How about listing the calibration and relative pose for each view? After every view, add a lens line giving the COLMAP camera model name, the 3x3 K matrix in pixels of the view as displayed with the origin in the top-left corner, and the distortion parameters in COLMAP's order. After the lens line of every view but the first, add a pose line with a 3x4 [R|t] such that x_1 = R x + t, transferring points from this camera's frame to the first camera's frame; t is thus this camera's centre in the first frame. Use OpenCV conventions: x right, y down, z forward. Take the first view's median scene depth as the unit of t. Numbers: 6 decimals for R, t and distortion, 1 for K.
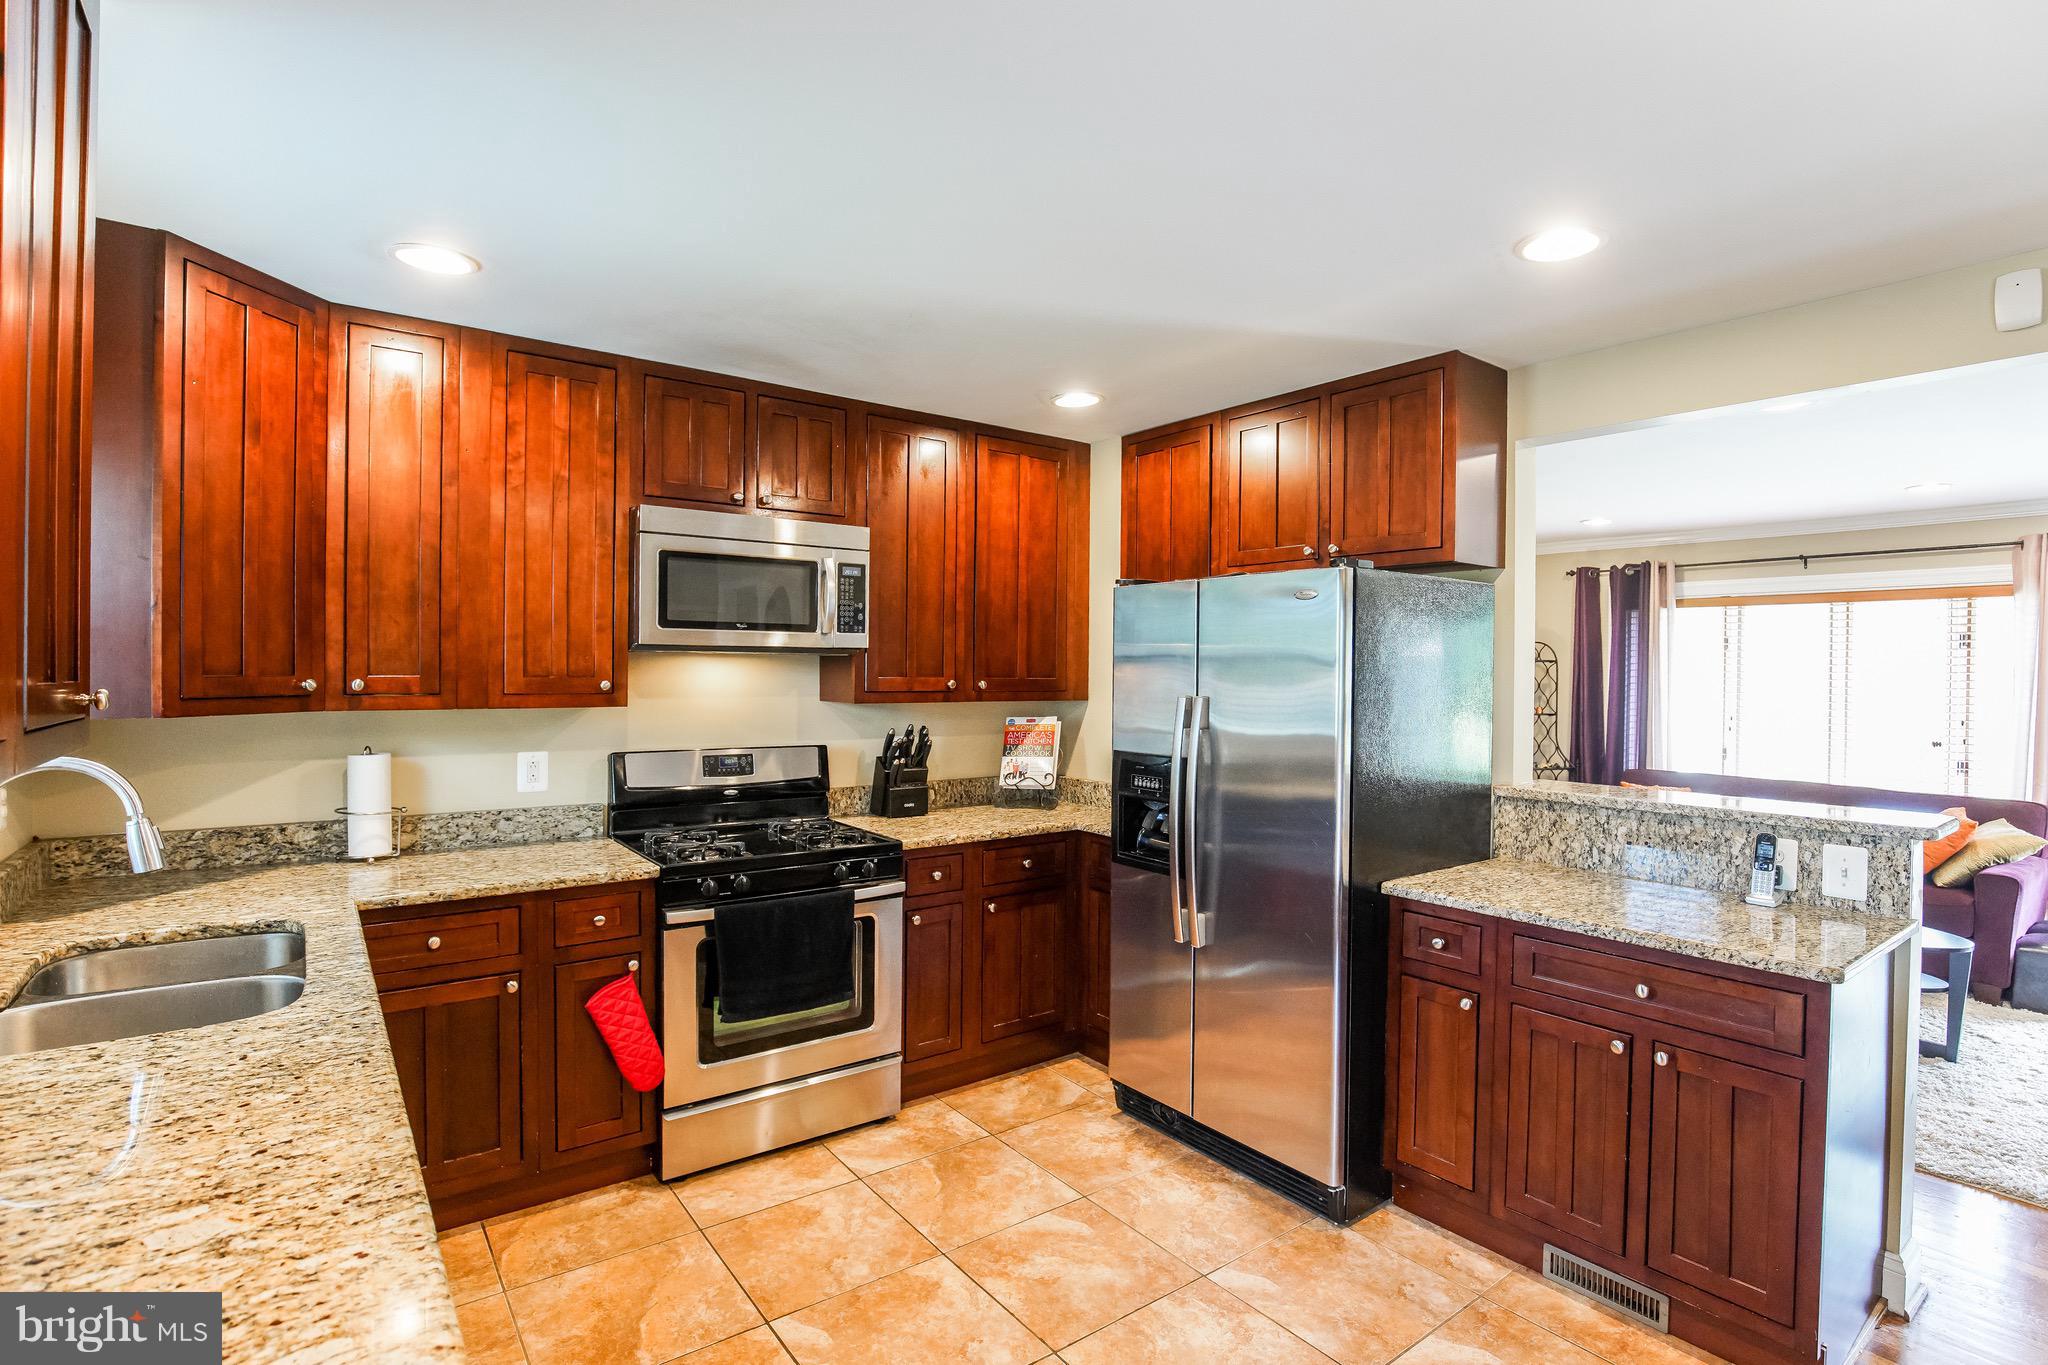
lens RADIAL K [[991.4, 0, 1042.8], [0, 991.4, 675.9], [0, 0, 1]] dist [-0.039406, 0.005265]
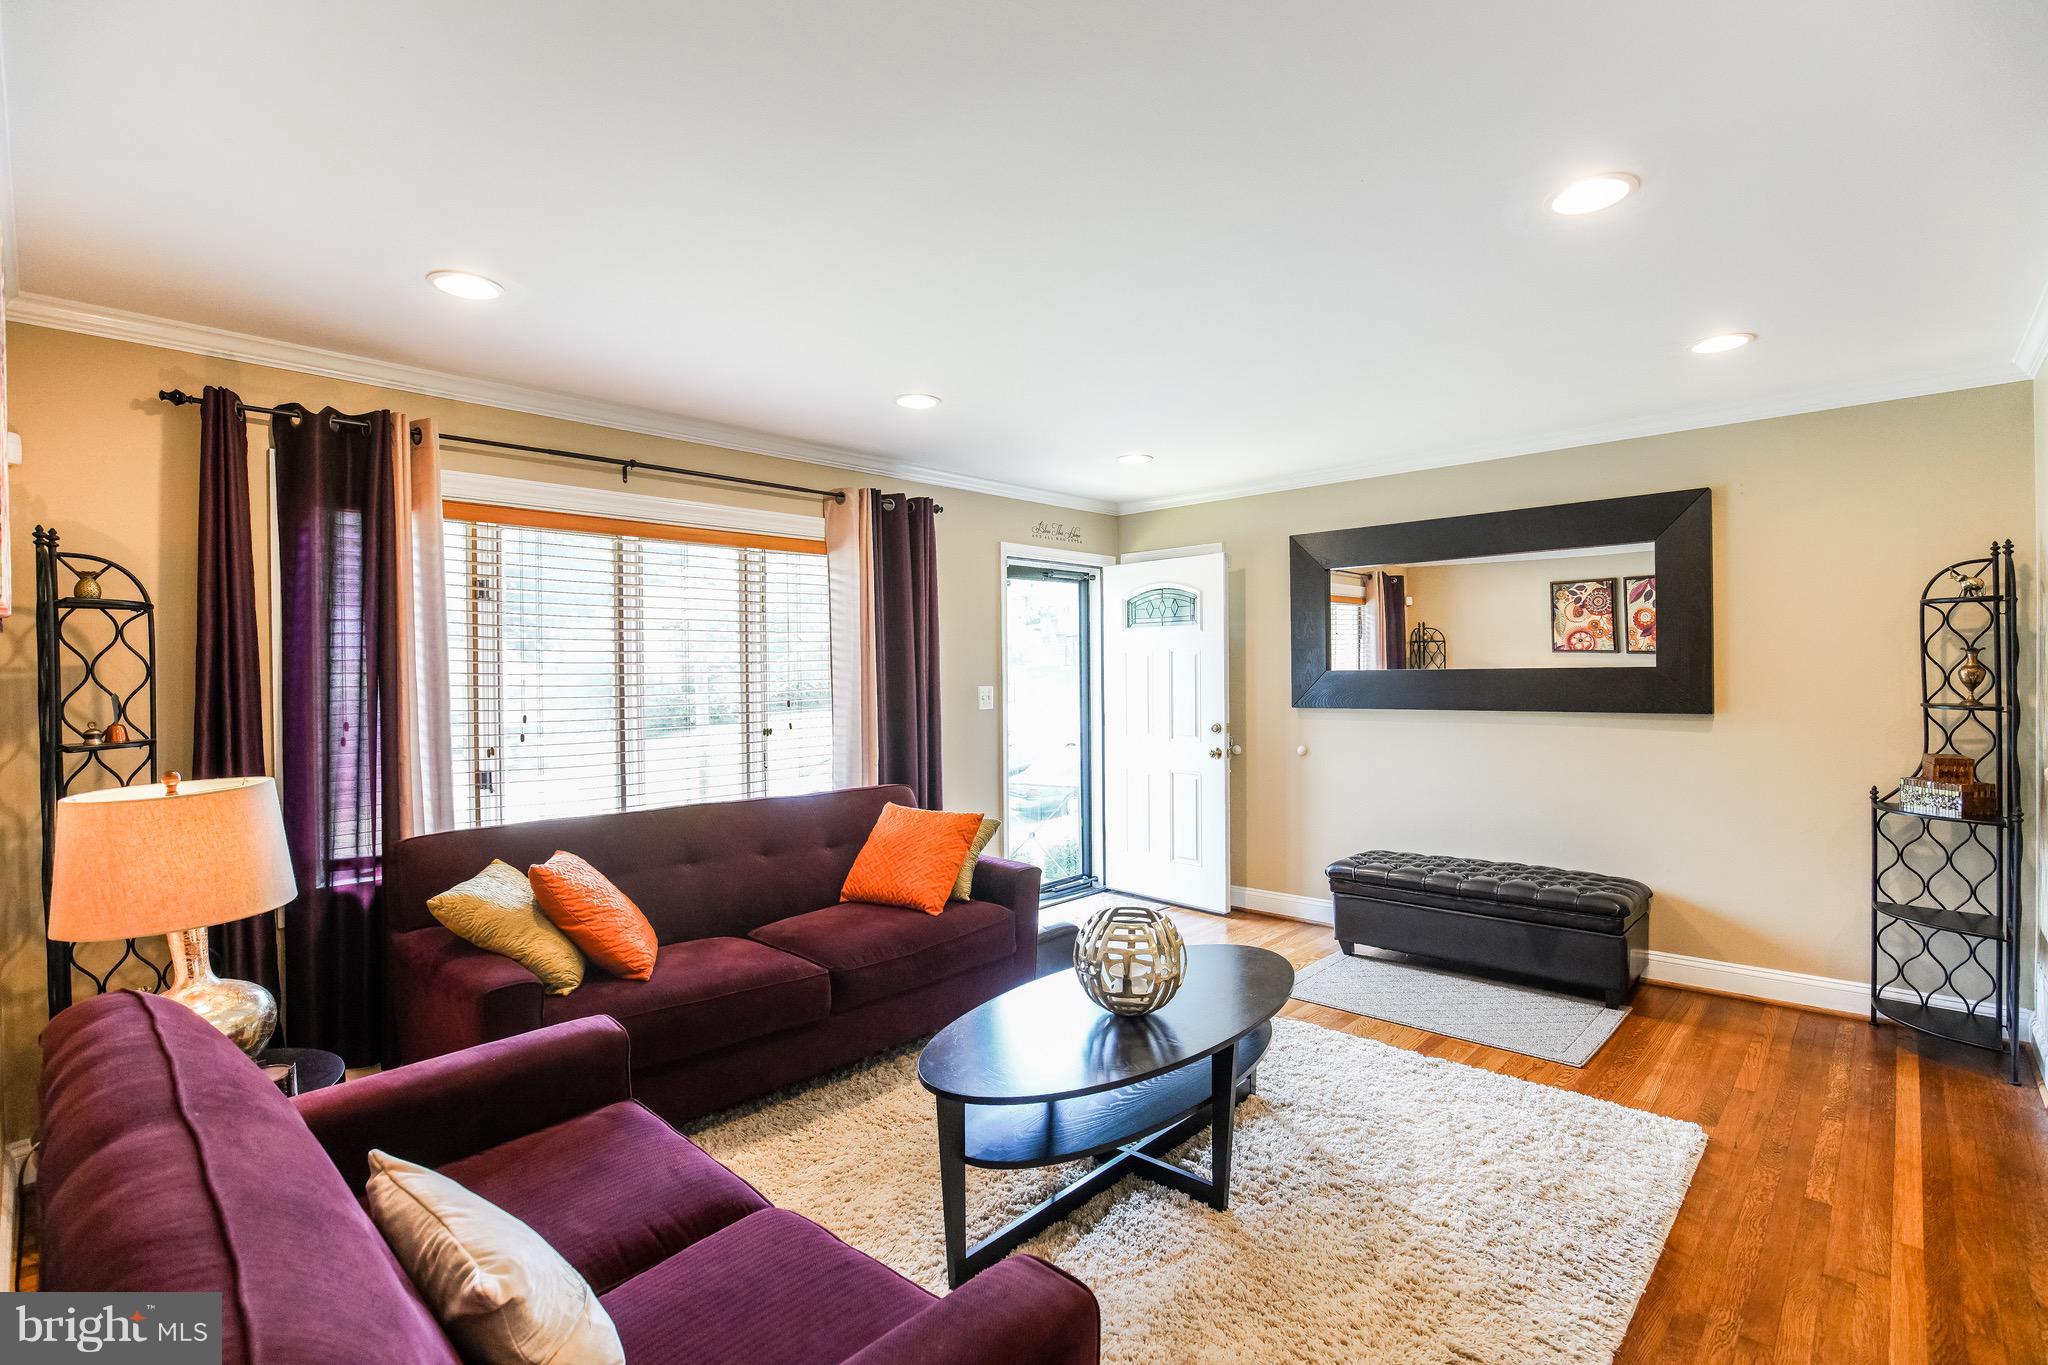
lens RADIAL K [[950.5, 0, 1024.0], [0, 950.5, 682.5], [0, 0, 1]] dist [-0.038685, 0.000717]
pose [[-0.162063, -0.018133, 0.986614, 0.221701], [0.017664, 0.999618, 0.021274, 0.028903], [-0.986622, 0.020875, -0.161680, 1.626727]]
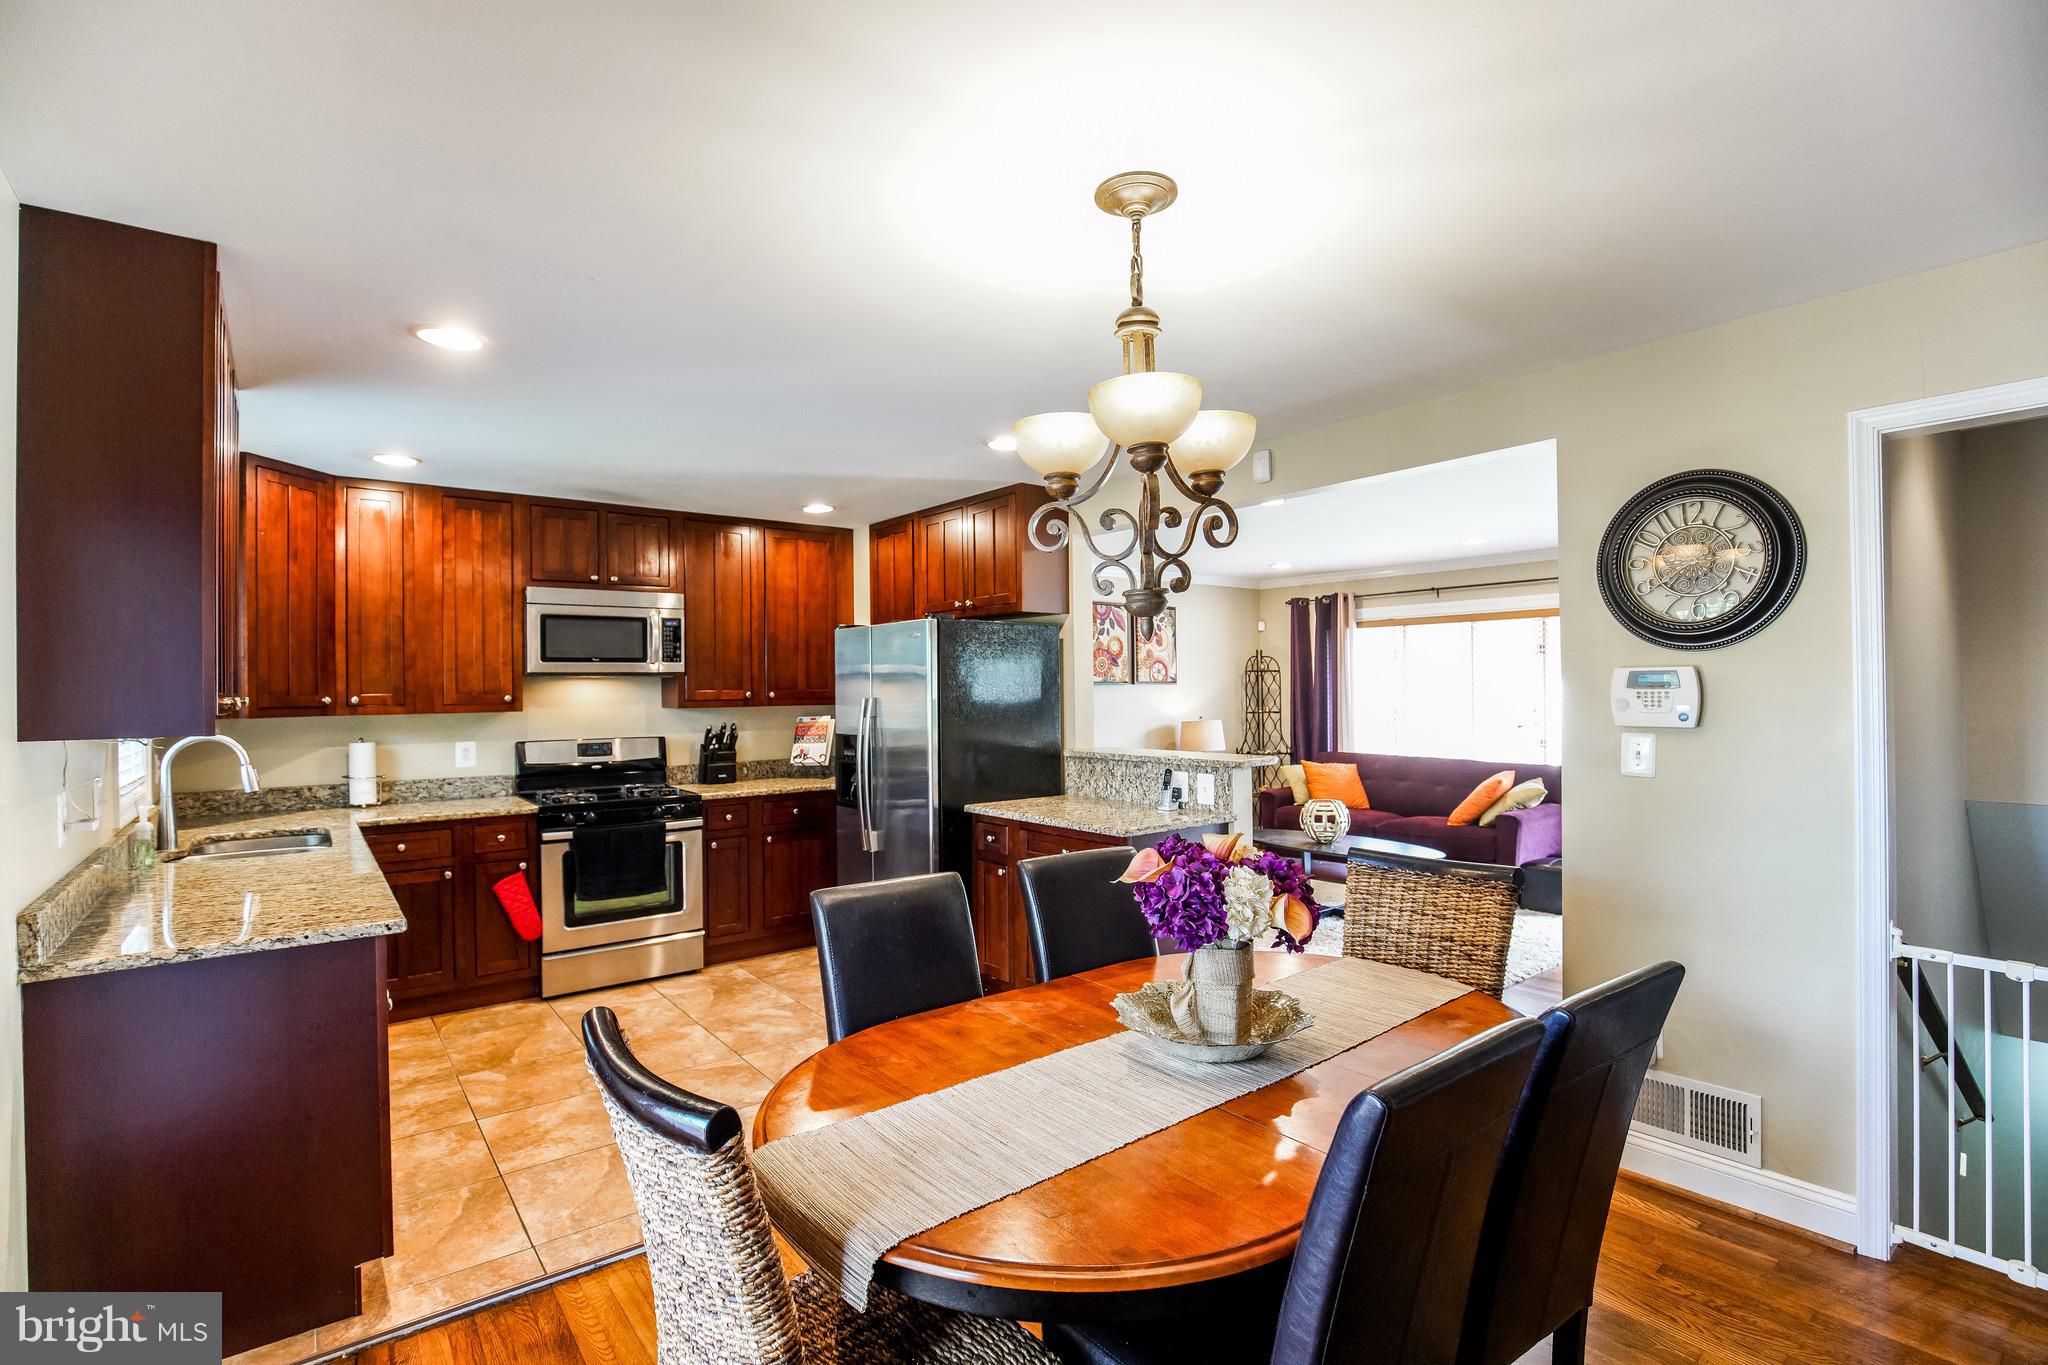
lens RADIAL K [[950.5, 0, 1024.0], [0, 950.5, 682.5], [0, 0, 1]] dist [-0.038685, 0.000717]
pose [[0.999660, -0.020683, 0.015891, 0.380091], [0.020877, 0.999708, -0.012145, 0.019823], [-0.015635, 0.012473, 0.999800, -0.559072]]
